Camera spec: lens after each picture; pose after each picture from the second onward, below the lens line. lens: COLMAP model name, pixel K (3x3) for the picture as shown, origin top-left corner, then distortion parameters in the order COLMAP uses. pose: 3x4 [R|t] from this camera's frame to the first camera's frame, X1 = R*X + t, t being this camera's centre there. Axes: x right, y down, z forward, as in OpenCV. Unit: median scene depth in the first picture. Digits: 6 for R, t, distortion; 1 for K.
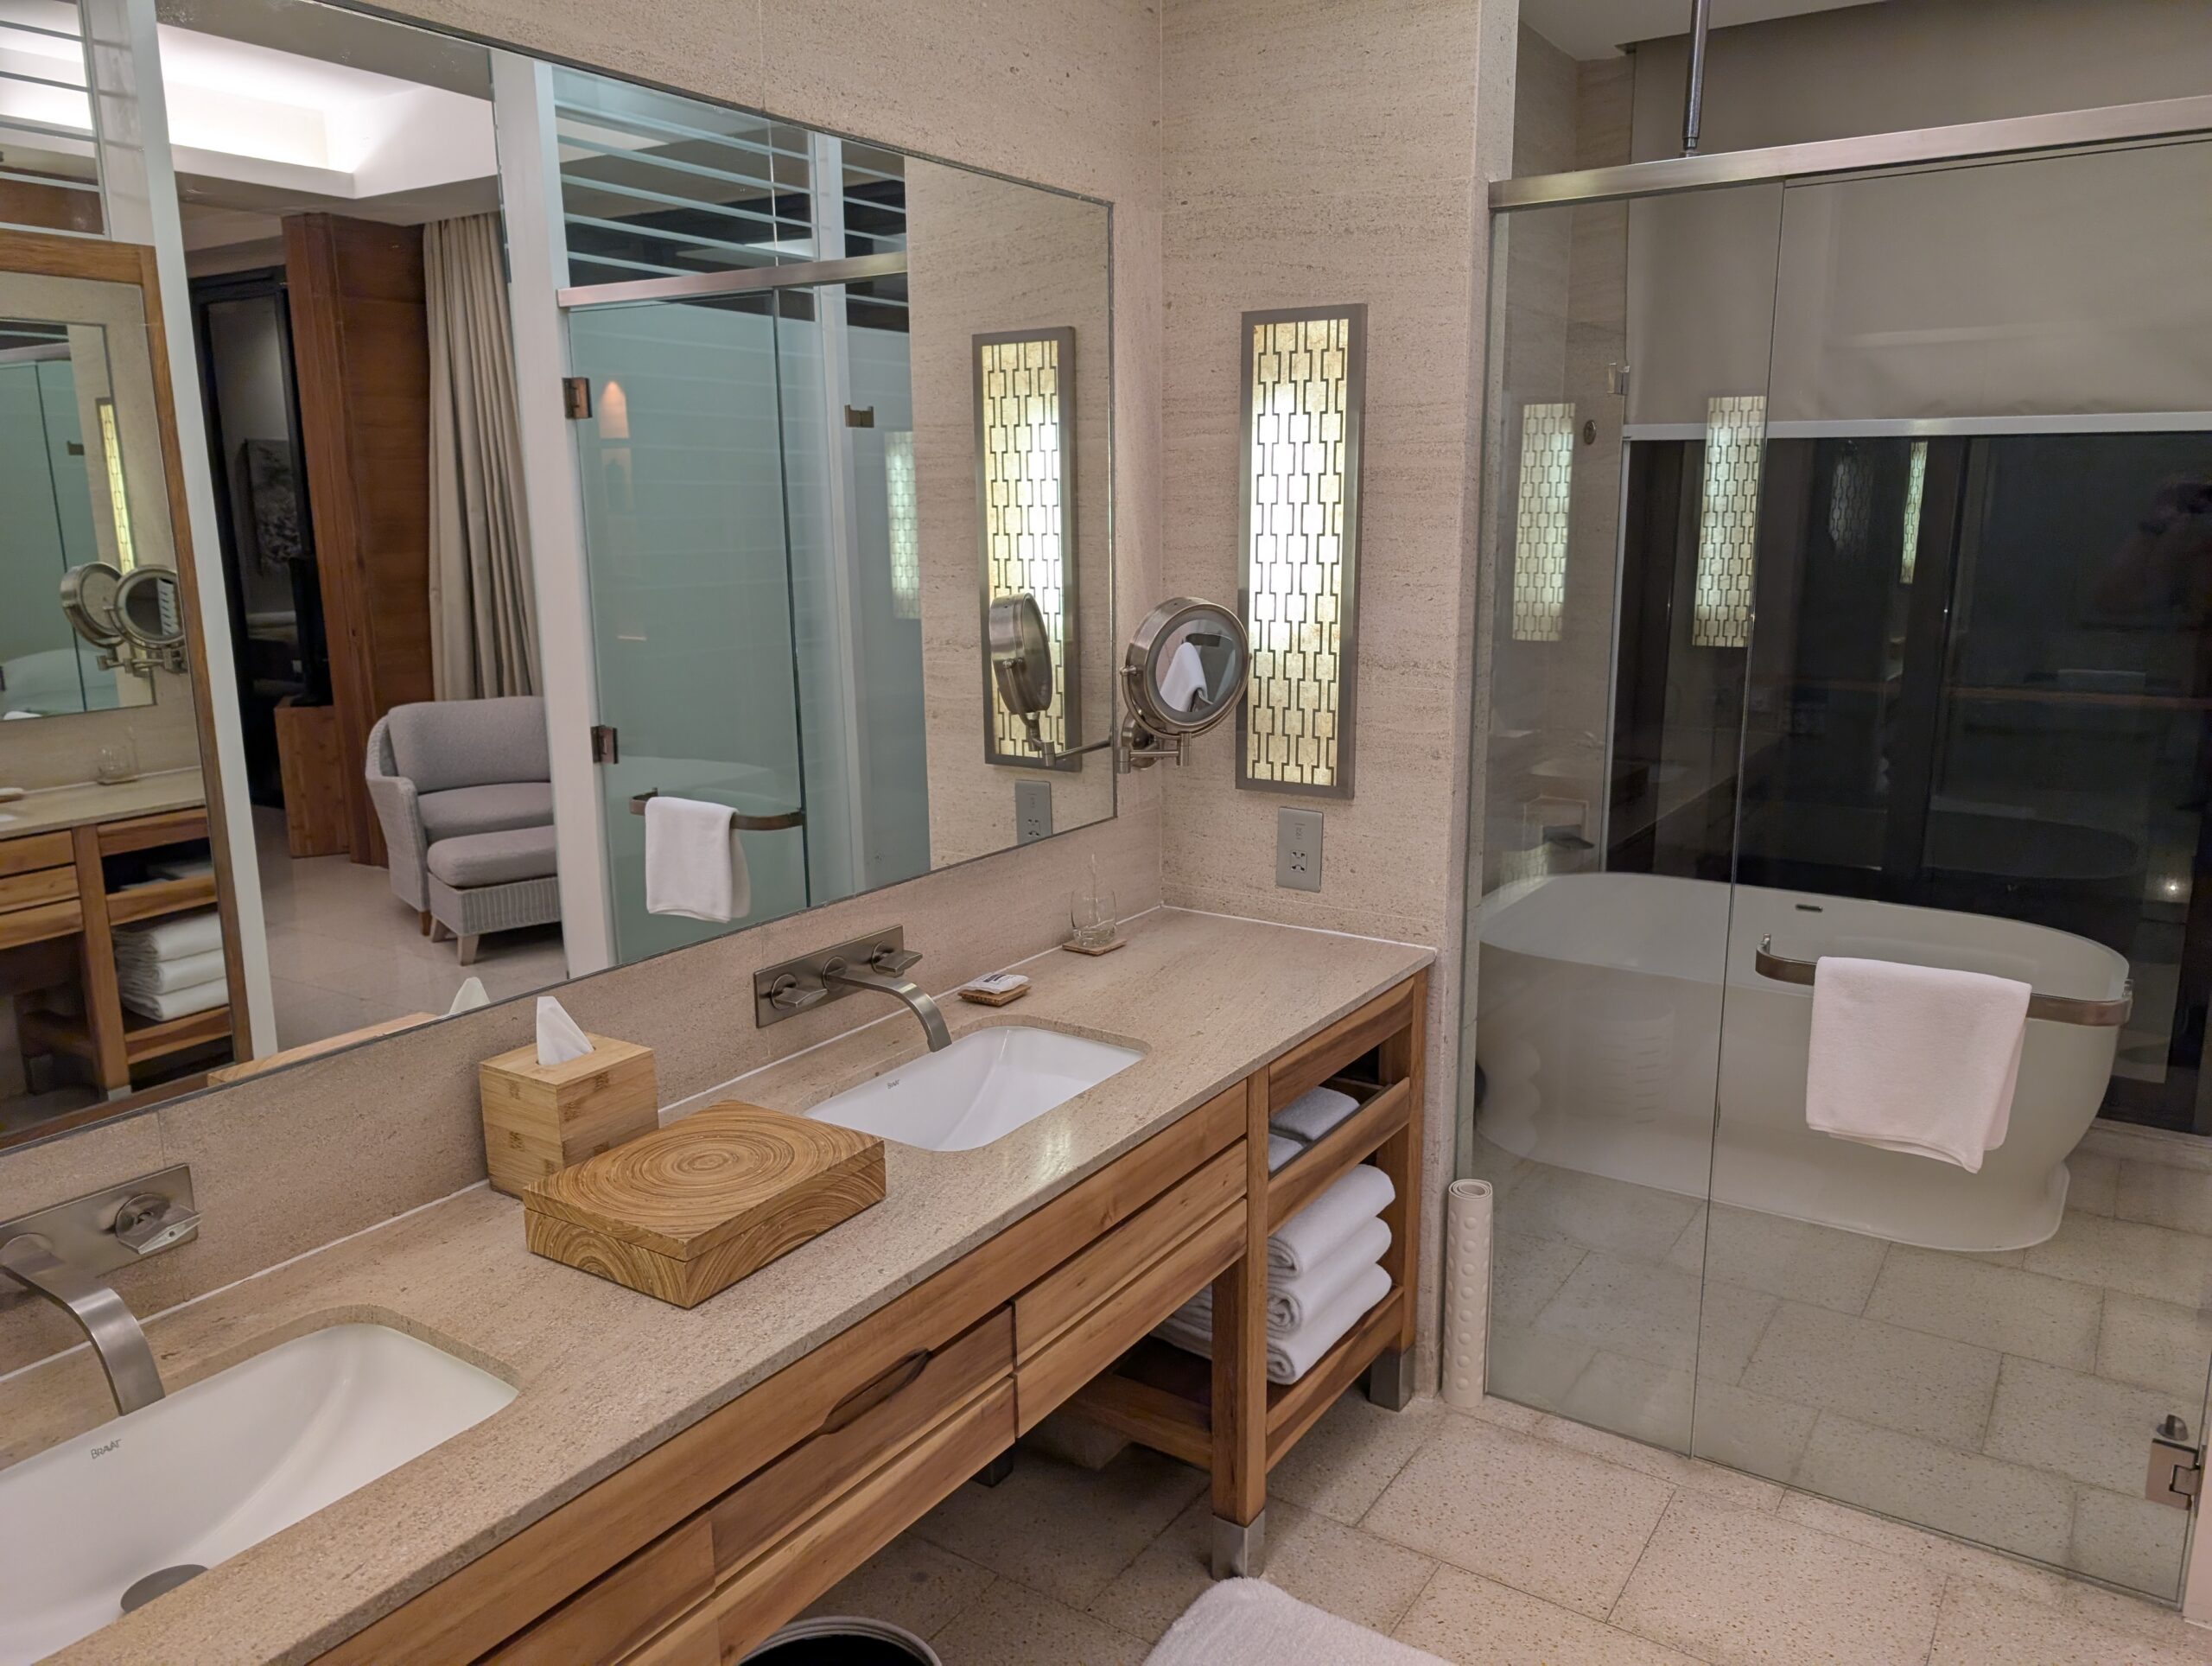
lens RADIAL K [[1586.8, 0, 1115.7], [0, 1586.8, 832.1], [0, 0, 1]] dist [0.004591, -0.000464]
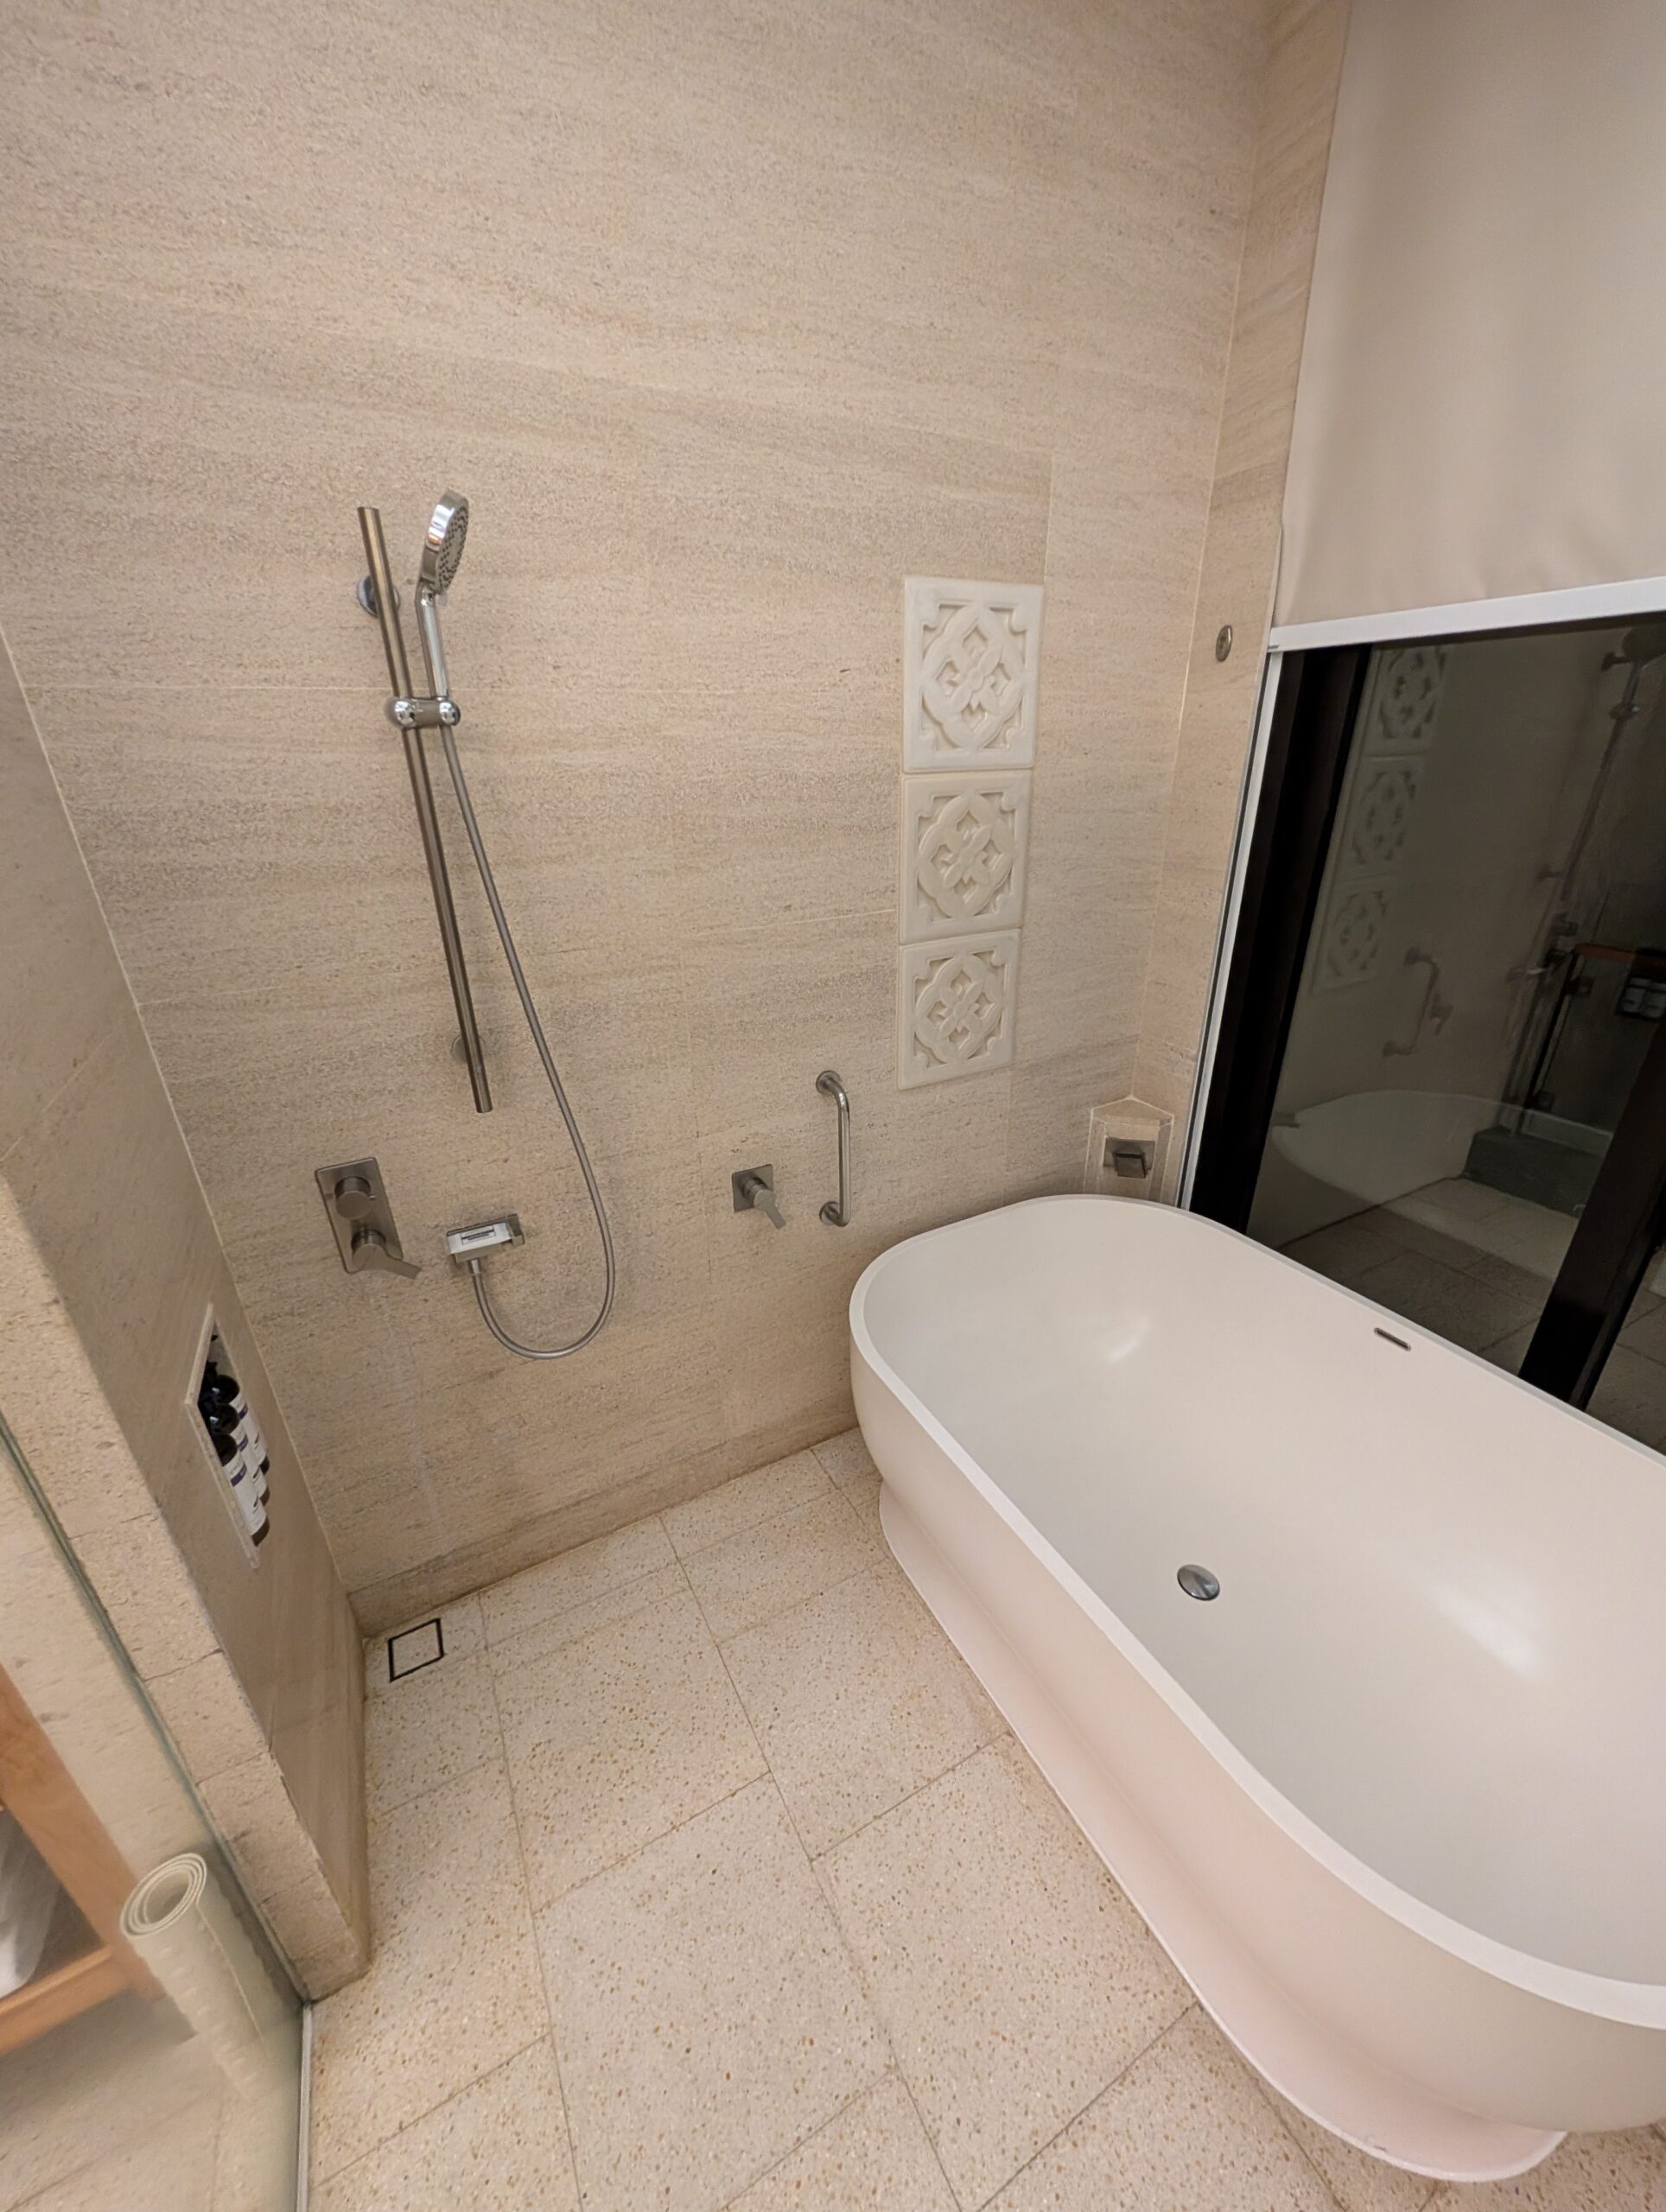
lens RADIAL K [[835.7, 0, 840.1], [0, 835.7, 1106.6], [0, 0, 1]] dist [-0.001800, -0.000107]
pose [[0.885094, 0.170365, -0.433111, 0.356338], [-0.083284, 0.973551, 0.212751, -0.112994], [0.457901, -0.152234, 0.875872, 0.562595]]
